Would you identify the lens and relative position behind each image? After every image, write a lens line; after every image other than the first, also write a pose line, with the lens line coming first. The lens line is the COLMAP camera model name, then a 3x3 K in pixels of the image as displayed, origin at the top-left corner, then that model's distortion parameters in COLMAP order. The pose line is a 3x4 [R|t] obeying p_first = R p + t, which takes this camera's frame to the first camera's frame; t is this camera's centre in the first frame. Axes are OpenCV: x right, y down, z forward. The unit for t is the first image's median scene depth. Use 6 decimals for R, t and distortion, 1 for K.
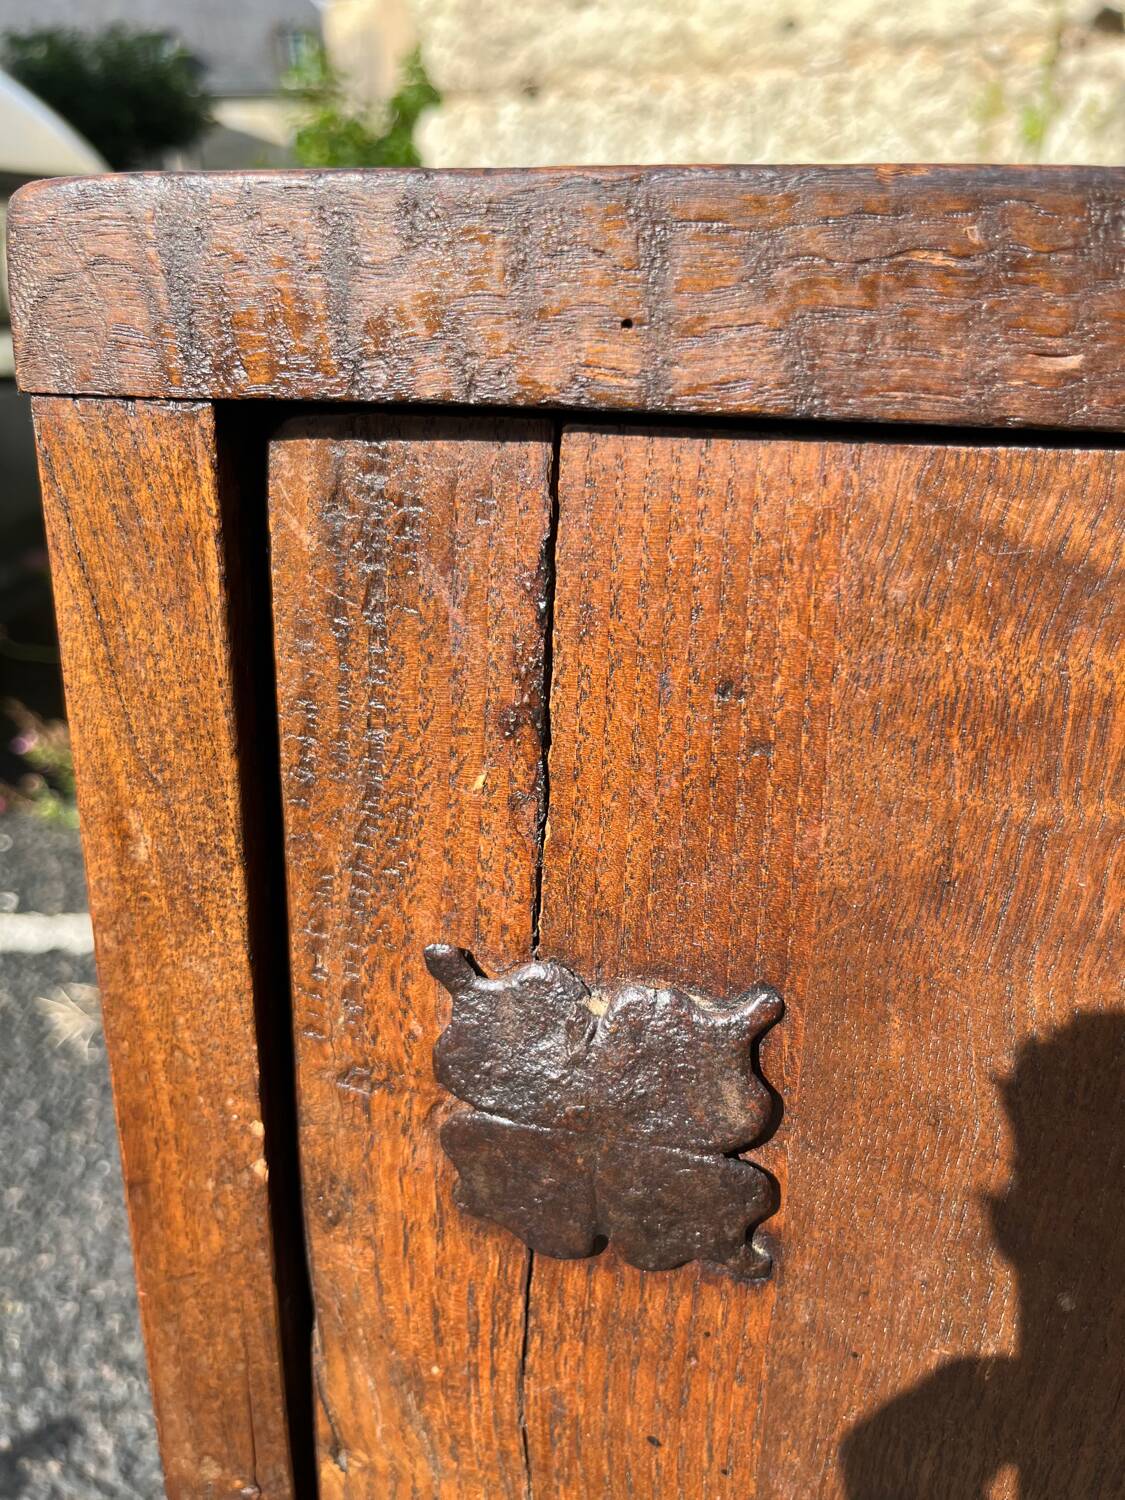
lens RADIAL K [[1175.1, 0, 567.9], [0, 1175.1, 754.0], [0, 0, 1]] dist [0.027496, -0.081287]
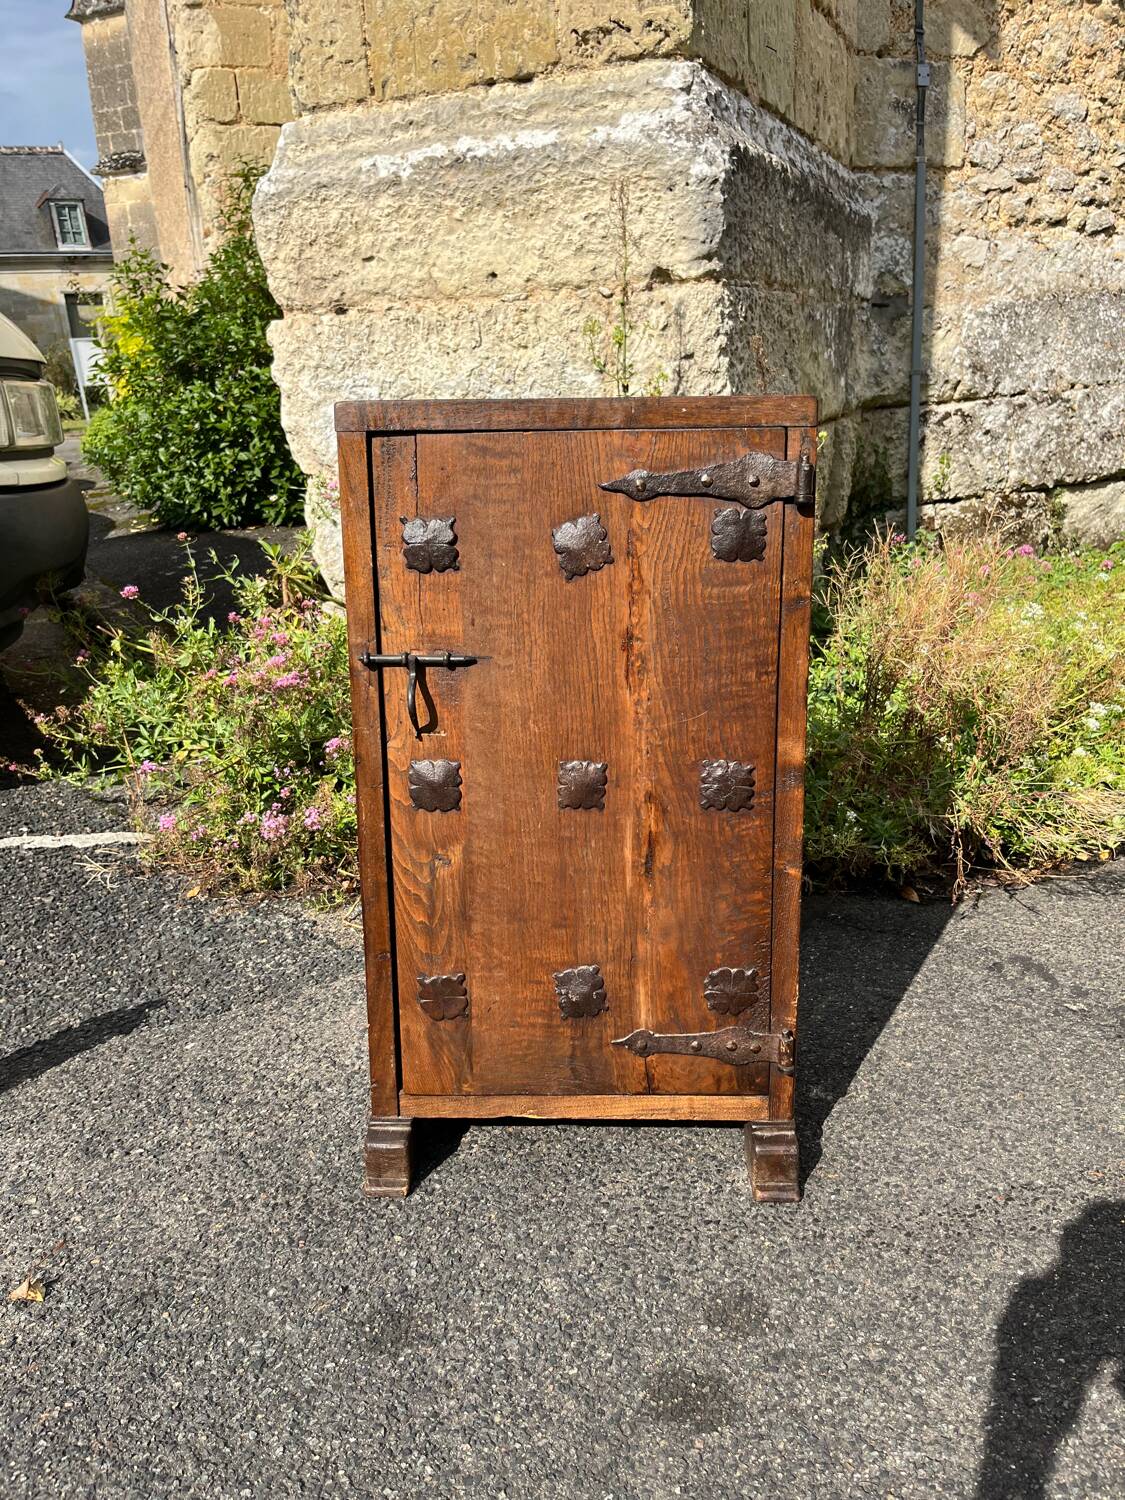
lens RADIAL K [[1150.5, 0, 567.9], [0, 1150.5, 748.8], [0, 0, 1]] dist [0.059898, -0.114655]
pose [[0.982396, -0.070926, 0.172823, -0.387145], [0.089140, 0.990986, -0.100007, 2.065792], [-0.164172, 0.113652, 0.979863, -5.000338]]
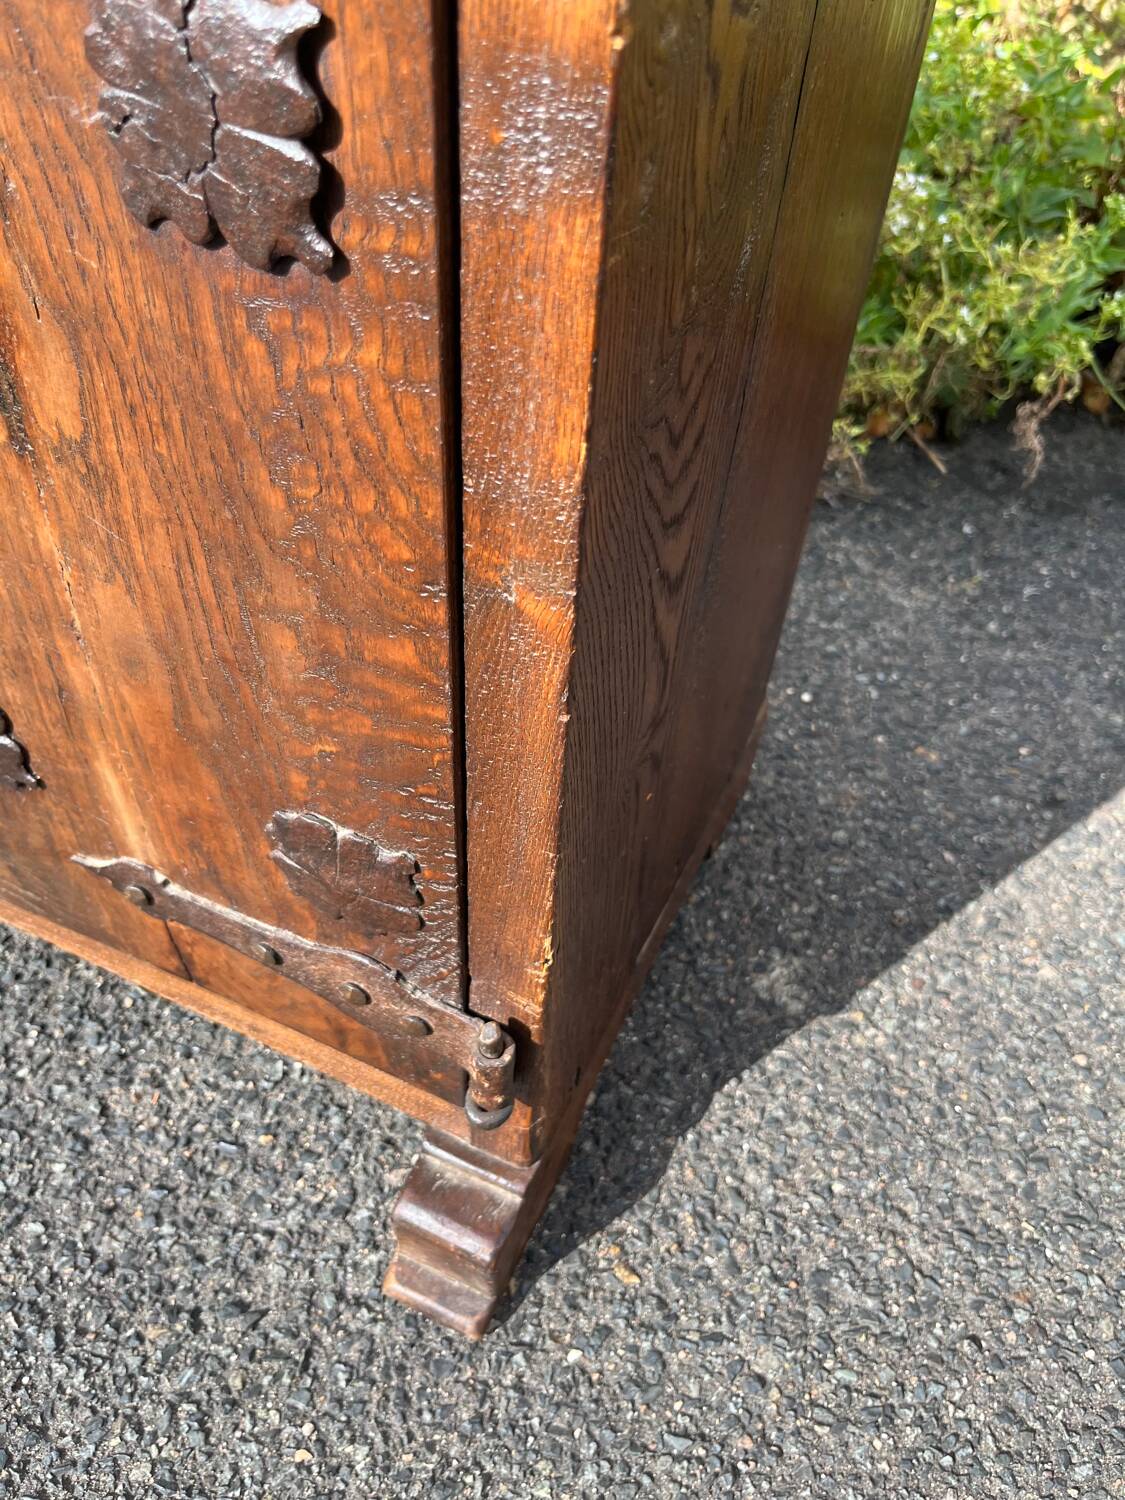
lens RADIAL K [[1149.3, 0, 562.5], [0, 1149.3, 750.0], [0, 0, 1]] dist [0.000374, -0.070304]
pose [[0.975118, 0.176719, -0.133850, 2.162704], [-0.100011, 0.889521, 0.445814, 1.732311], [0.197846, -0.421335, 0.885061, -0.144595]]
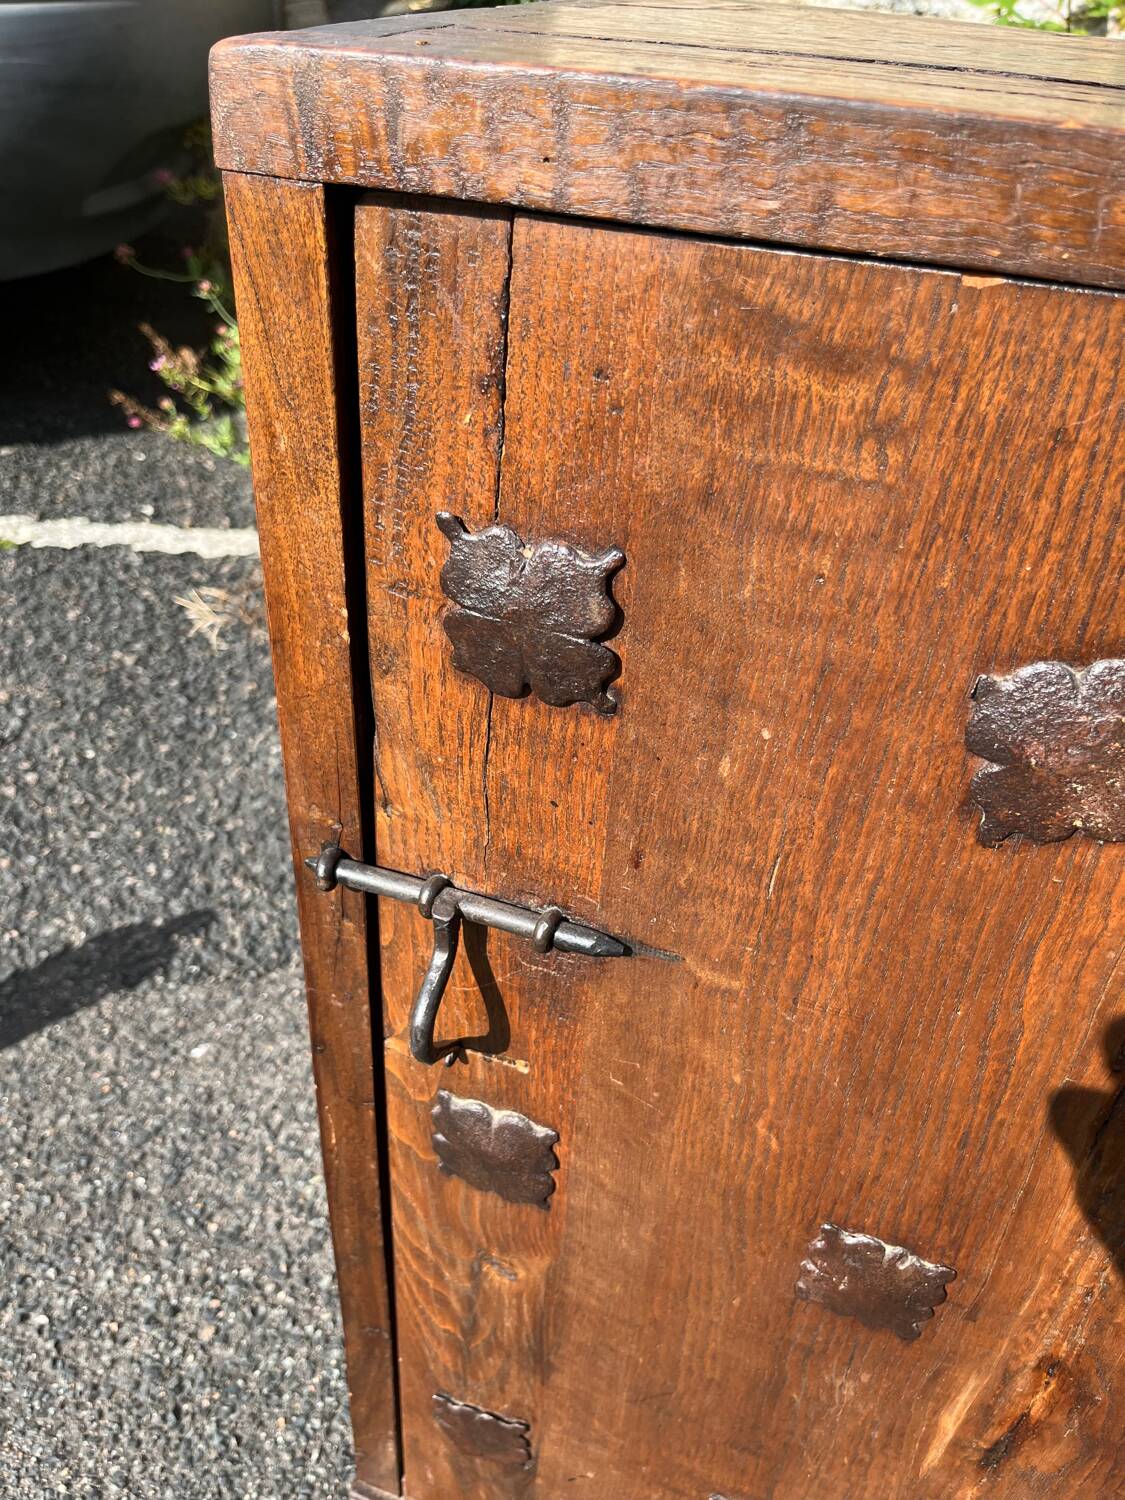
lens RADIAL K [[1162.5, 0, 551.3], [0, 1162.5, 759.0], [0, 0, 1]] dist [0.043254, -0.096683]
pose [[0.991643, 0.097436, -0.084555, 0.235672], [-0.068753, 0.953729, 0.292701, -0.009665], [0.109162, -0.284442, 0.952458, -0.767631]]
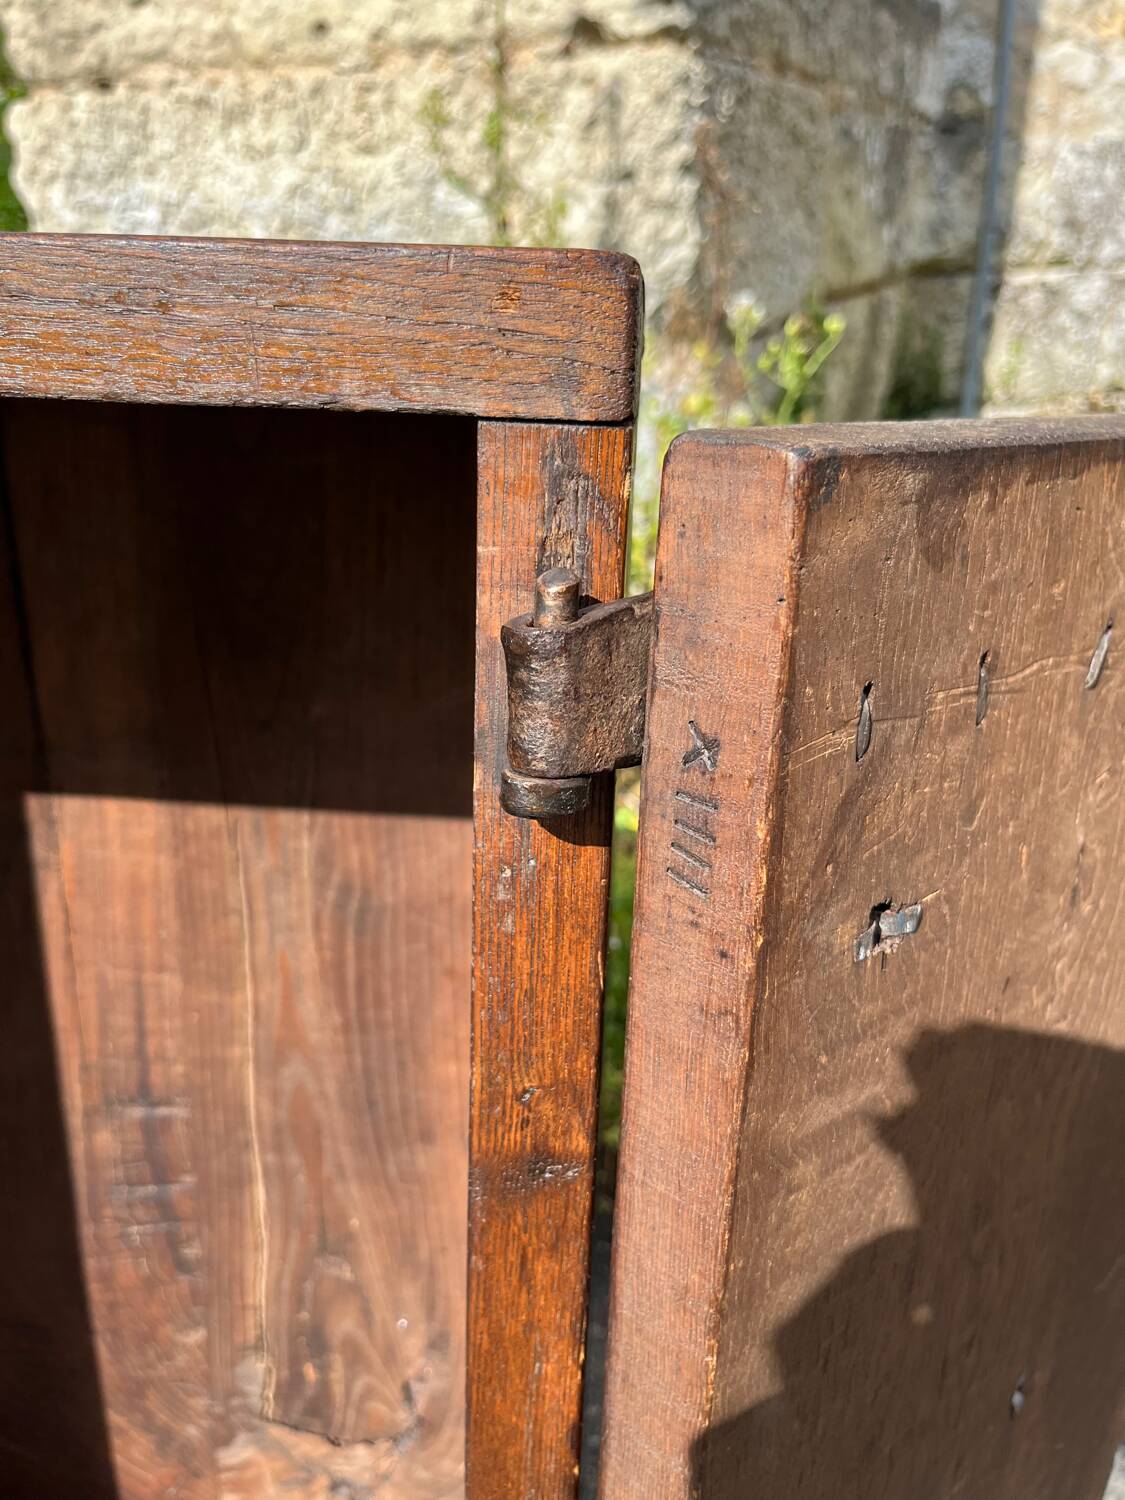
lens RADIAL K [[1157.6, 0, 547.8], [0, 1157.6, 751.1], [0, 0, 1]] dist [0.071208, -0.127165]
pose [[0.989634, -0.037399, 0.138657, 1.751692], [0.035835, 0.999263, 0.013761, 0.260341], [-0.139069, -0.008650, 0.990245, -0.727573]]
